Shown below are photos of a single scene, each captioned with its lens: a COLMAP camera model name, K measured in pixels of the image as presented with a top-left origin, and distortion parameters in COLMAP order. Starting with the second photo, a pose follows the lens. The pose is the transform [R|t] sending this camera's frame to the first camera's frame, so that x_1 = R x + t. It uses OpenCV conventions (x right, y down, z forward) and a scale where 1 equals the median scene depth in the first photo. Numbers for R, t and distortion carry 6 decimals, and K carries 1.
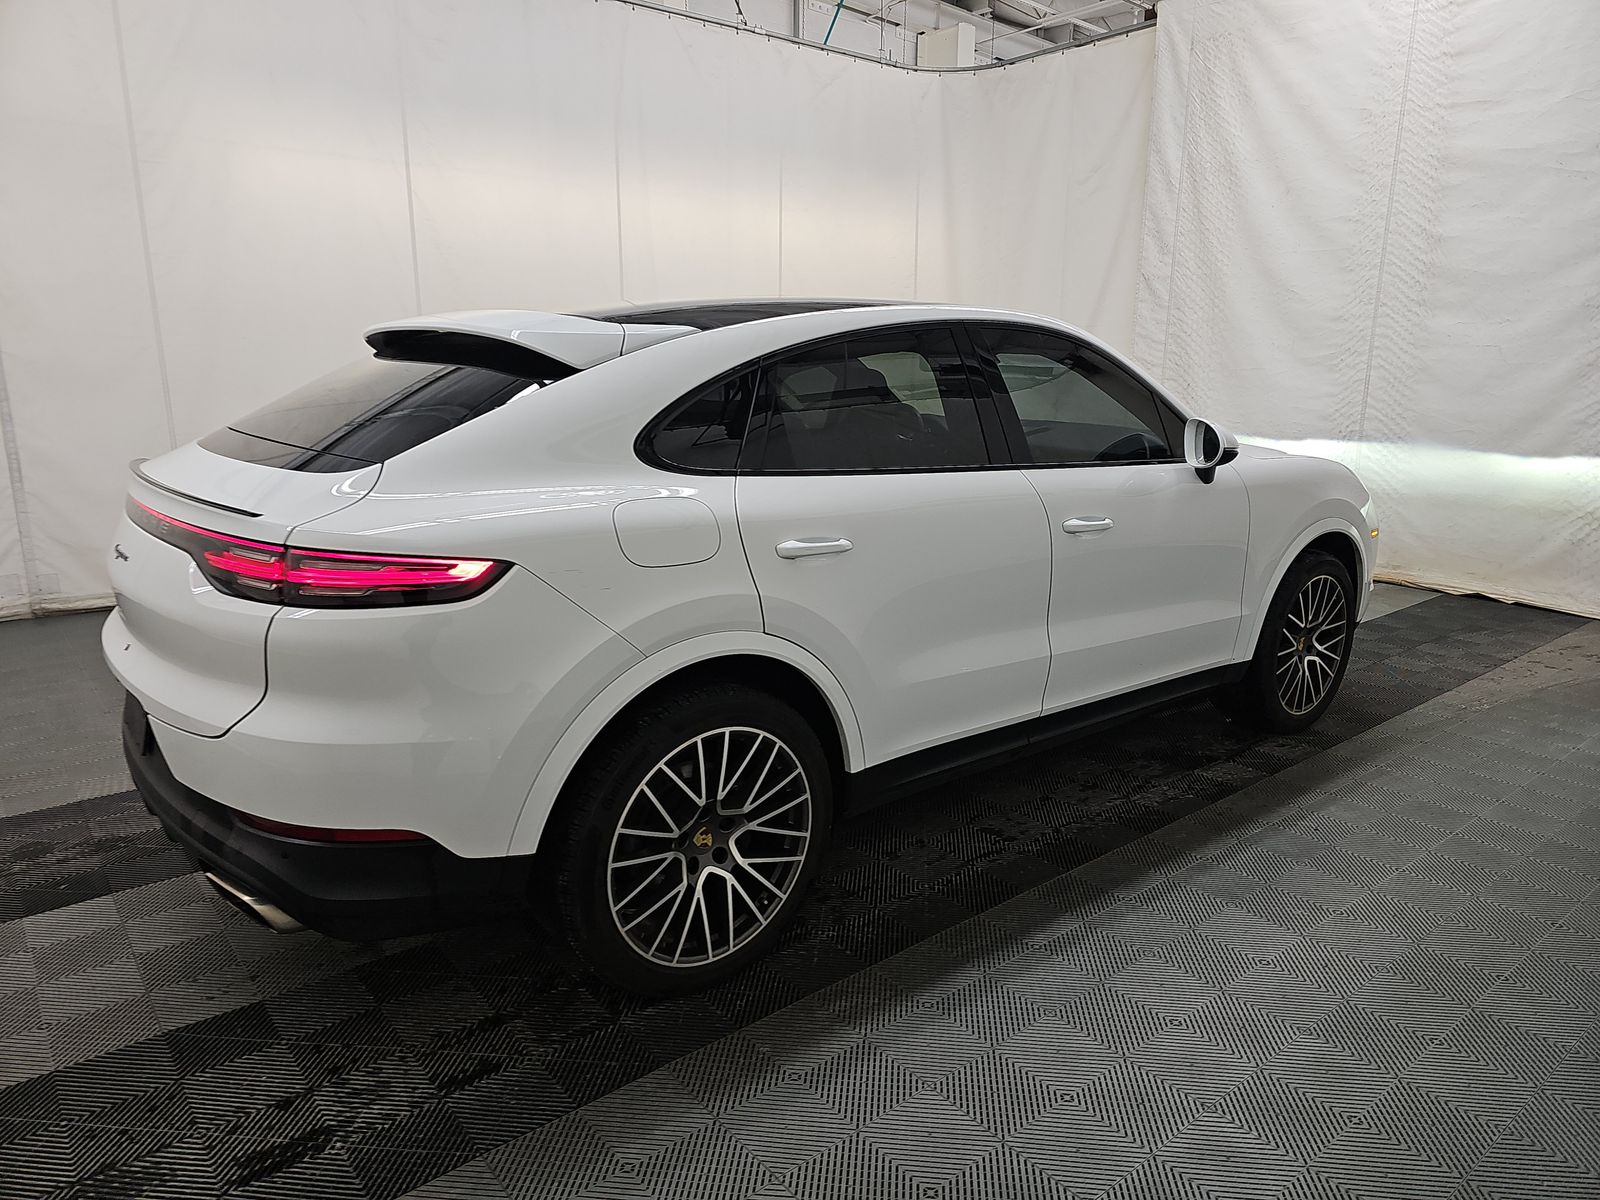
lens RADIAL K [[1083.8, 0, 800.0], [0, 1083.8, 600.0], [0, 0, 1]] dist [-0.002271, -0.006304]
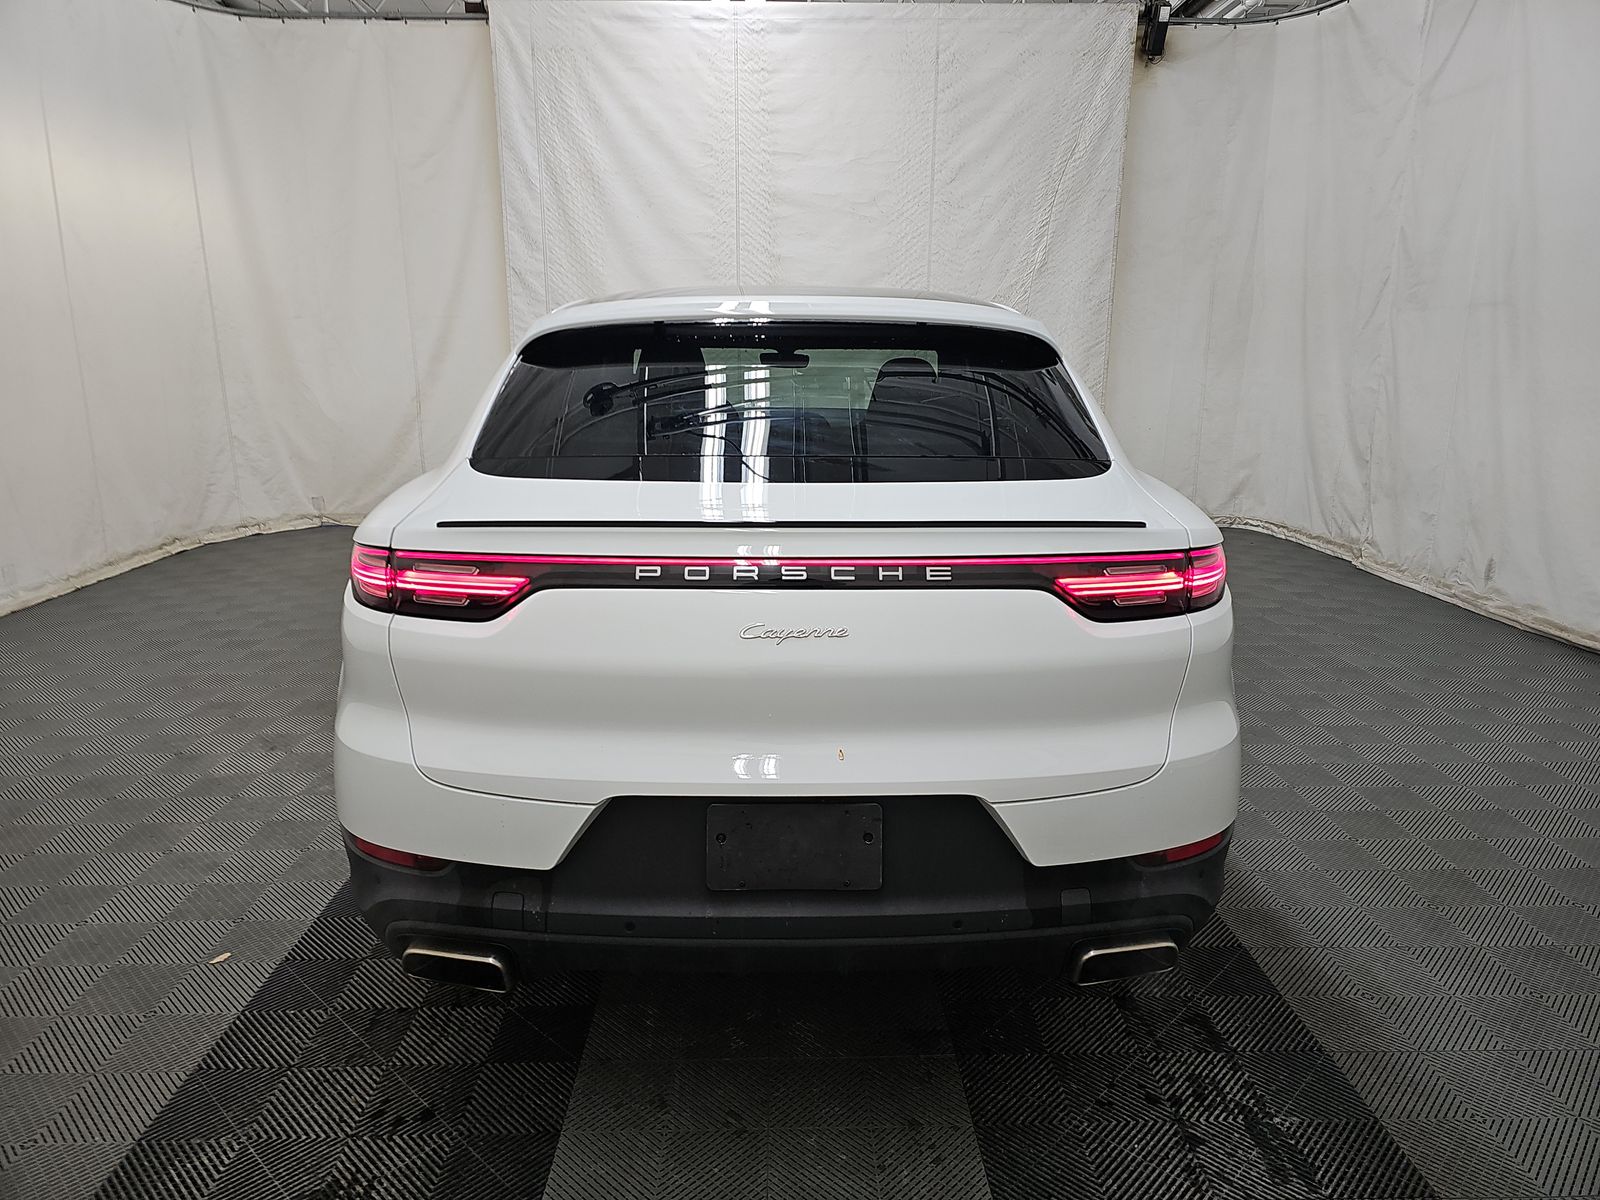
lens RADIAL K [[1083.8, 0, 800.0], [0, 1083.8, 600.0], [0, 0, 1]] dist [-0.002271, -0.006304]
pose [[0.617598, -0.170877, 0.767707, -0.415966], [0.161614, 0.982855, 0.088751, -0.045552], [-0.769710, 0.069260, 0.634626, 0.190070]]
